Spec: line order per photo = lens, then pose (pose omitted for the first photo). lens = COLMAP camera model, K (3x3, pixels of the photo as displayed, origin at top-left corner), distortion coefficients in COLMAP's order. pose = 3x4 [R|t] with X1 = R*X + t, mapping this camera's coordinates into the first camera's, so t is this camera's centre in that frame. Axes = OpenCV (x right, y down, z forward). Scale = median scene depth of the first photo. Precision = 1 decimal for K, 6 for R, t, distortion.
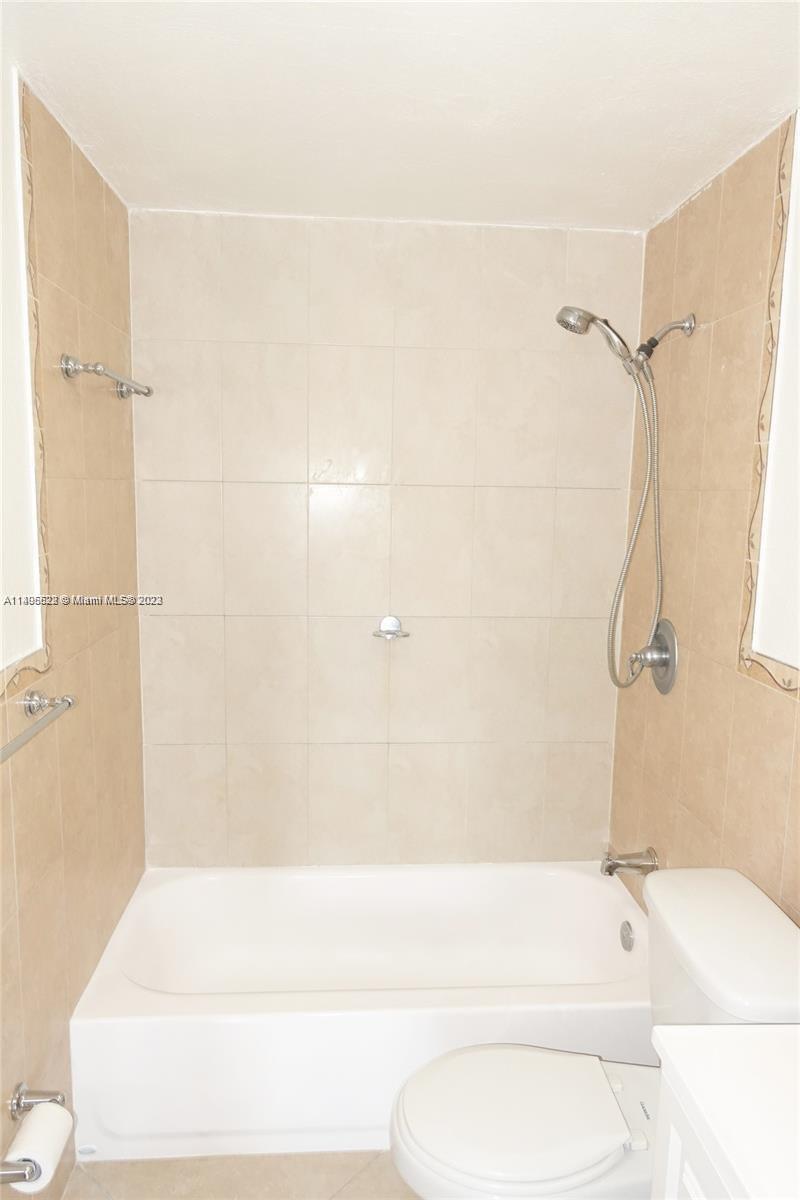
lens RADIAL K [[829.7, 0, 399.2], [0, 829.7, 597.7], [0, 0, 1]] dist [0.001212, -0.002278]
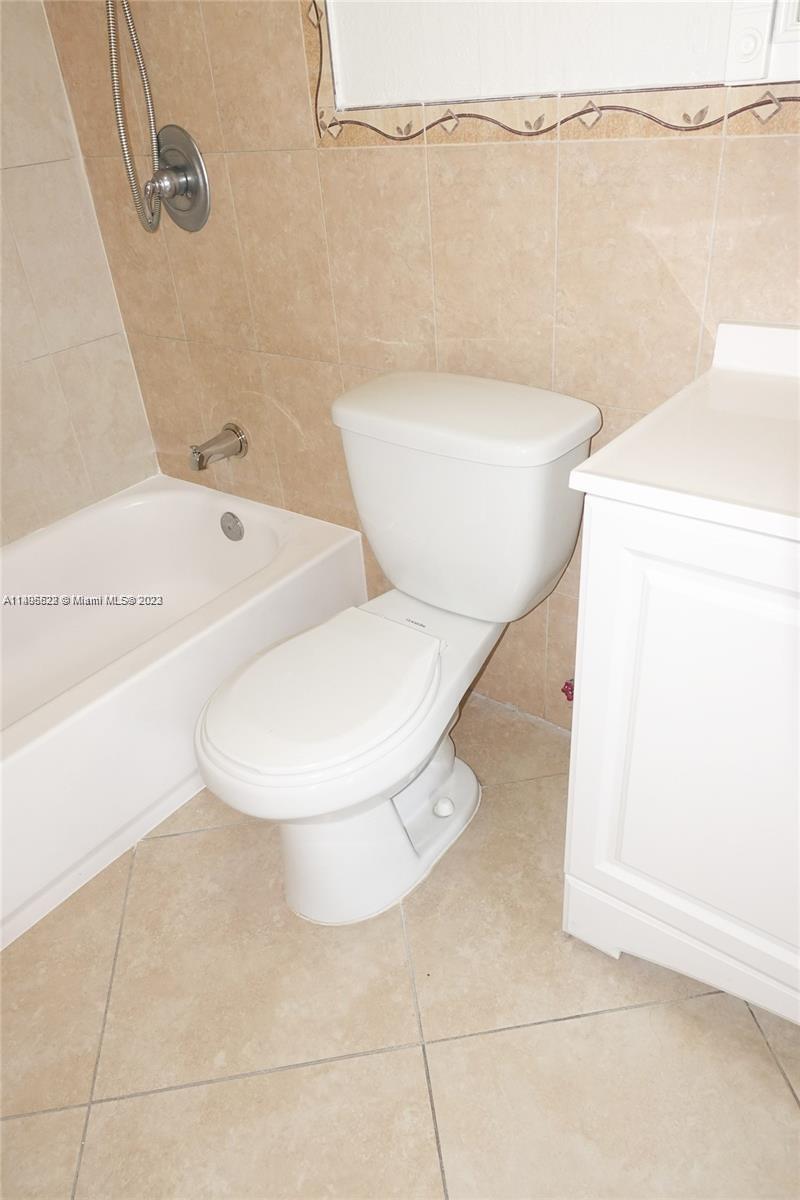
lens RADIAL K [[829.5, 0, 400.0], [0, 829.5, 600.0], [0, 0, 1]] dist [0.004097, -0.009011]
pose [[0.661562, -0.465319, 0.588060, -0.208749], [0.194353, 0.863792, 0.464855, 0.096734], [-0.724267, -0.193239, 0.661888, 0.269669]]
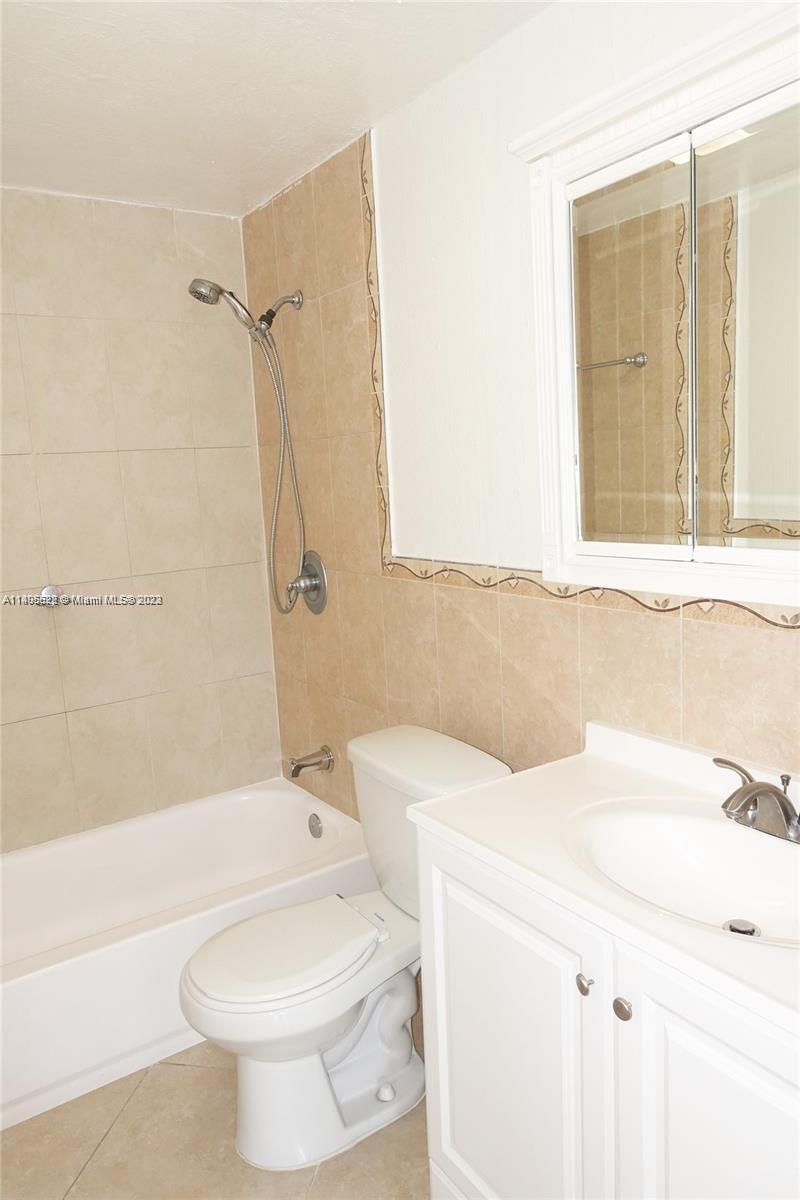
lens RADIAL K [[829.7, 0, 400.0], [0, 829.7, 600.0], [0, 0, 1]] dist [0.011498, -0.011092]
pose [[0.863514, -0.144380, 0.483217, -0.162125], [0.138046, 0.989219, 0.048879, 0.059349], [-0.485064, 0.024499, 0.874135, -0.100849]]
